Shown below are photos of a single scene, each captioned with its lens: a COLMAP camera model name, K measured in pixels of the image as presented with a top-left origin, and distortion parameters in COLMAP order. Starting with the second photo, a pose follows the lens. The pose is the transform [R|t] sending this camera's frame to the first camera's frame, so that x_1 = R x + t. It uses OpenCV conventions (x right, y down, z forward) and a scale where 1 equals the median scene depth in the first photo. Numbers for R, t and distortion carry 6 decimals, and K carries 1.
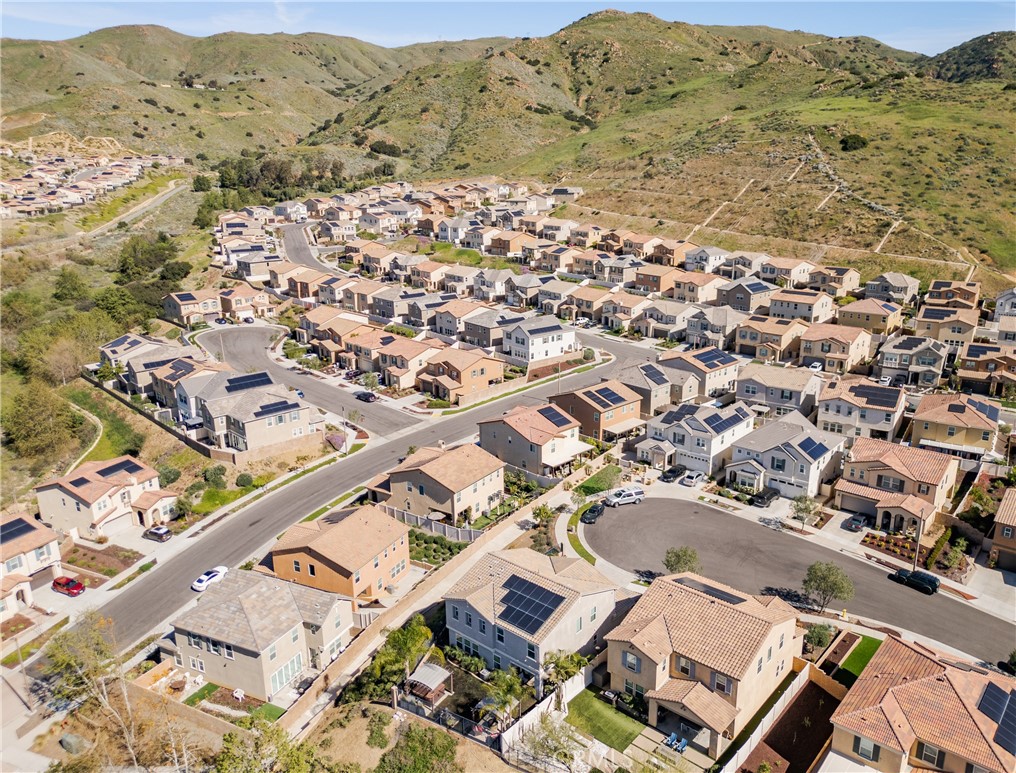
lens RADIAL K [[769.0, 0, 510.5], [0, 769.0, 405.5], [0, 0, 1]] dist [0.062483, -0.077315]
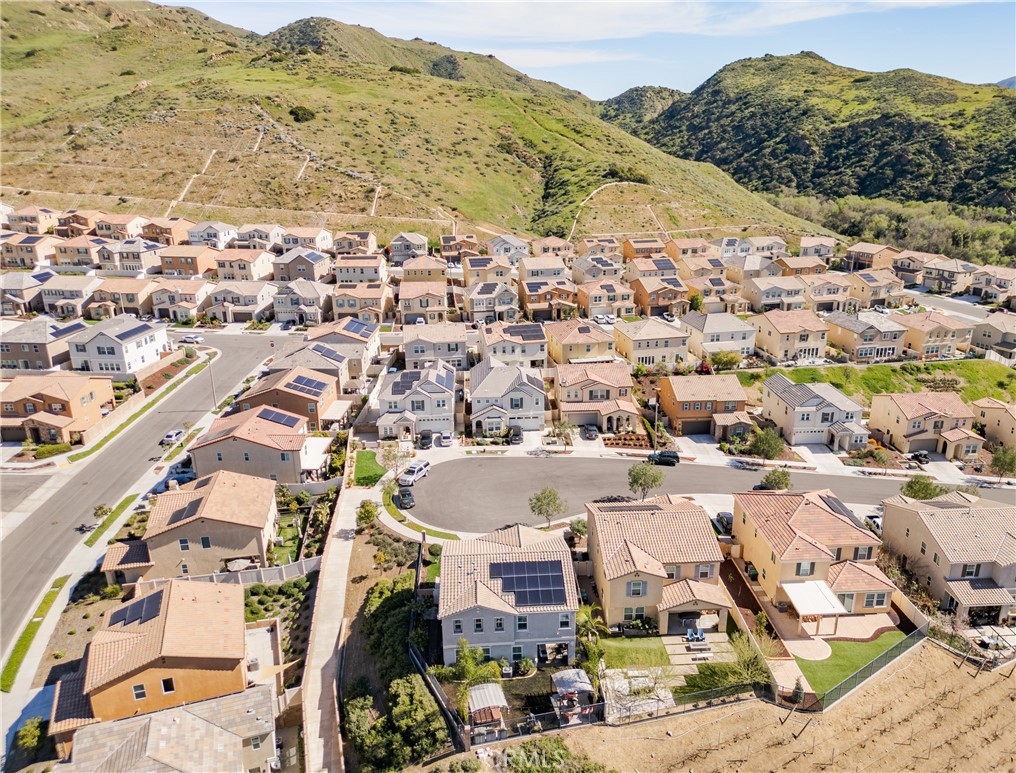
lens RADIAL K [[748.6, 0, 570.8], [0, 748.6, 409.1], [0, 0, 1]] dist [-0.001767, -0.004835]
pose [[0.684631, -0.246119, 0.686080, -0.212891], [0.212447, 0.967778, 0.135174, -0.028375], [-0.697242, 0.053212, 0.714858, 0.108666]]
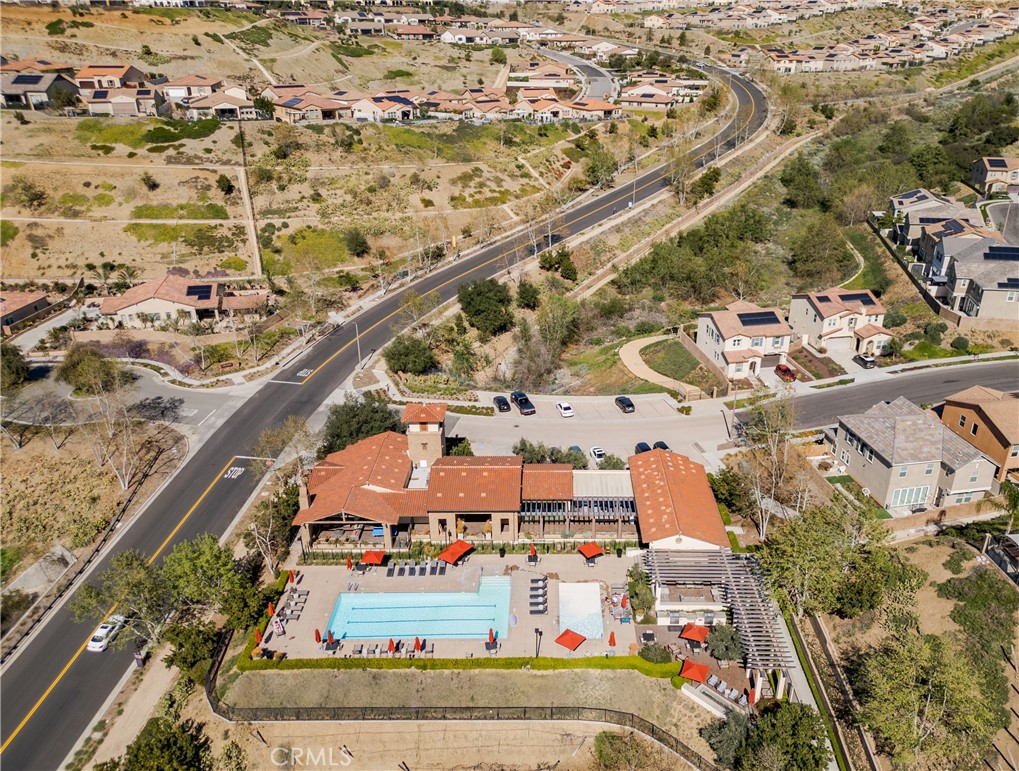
lens RADIAL K [[741.9, 0, 552.9], [0, 741.9, 424.4], [0, 0, 1]] dist [0.071893, -0.064183]
pose [[0.595766, 0.386842, -0.703858, 0.063649], [-0.243559, 0.922114, 0.300641, 0.018553], [0.765338, -0.007681, 0.643583, -0.056059]]
